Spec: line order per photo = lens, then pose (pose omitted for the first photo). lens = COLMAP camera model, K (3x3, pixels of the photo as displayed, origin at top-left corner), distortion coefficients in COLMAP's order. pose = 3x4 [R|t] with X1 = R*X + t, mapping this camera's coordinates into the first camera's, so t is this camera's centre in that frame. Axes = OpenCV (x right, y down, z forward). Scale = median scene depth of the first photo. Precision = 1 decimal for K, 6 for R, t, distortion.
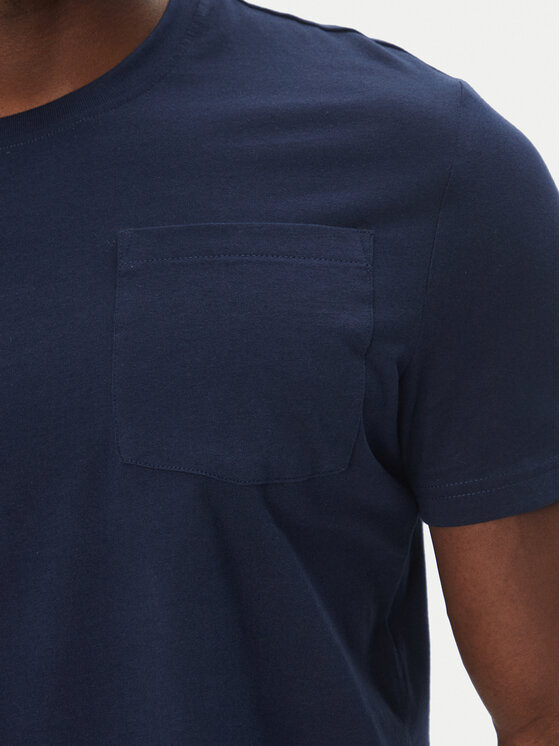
lens RADIAL K [[1669.6, 0, 280.0], [0, 1669.6, 373.0], [0, 0, 1]] dist [-0.004373, -0.586836]
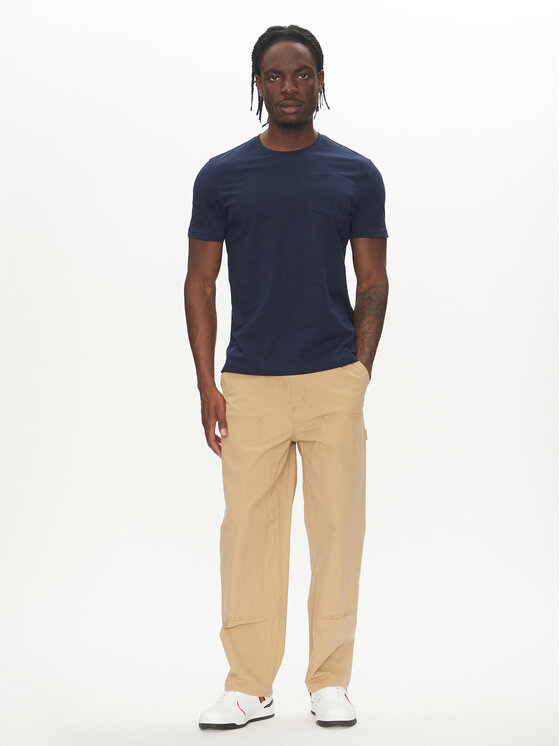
lens RADIAL K [[1222.6, 0, 280.0], [0, 1222.6, 373.0], [0, 0, 1]] dist [-0.085690, -0.044128]
pose [[0.981344, 0.126107, 0.145121, -0.697721], [-0.111804, 0.988394, -0.102845, 0.995172], [-0.156406, 0.084701, 0.984054, -2.906223]]
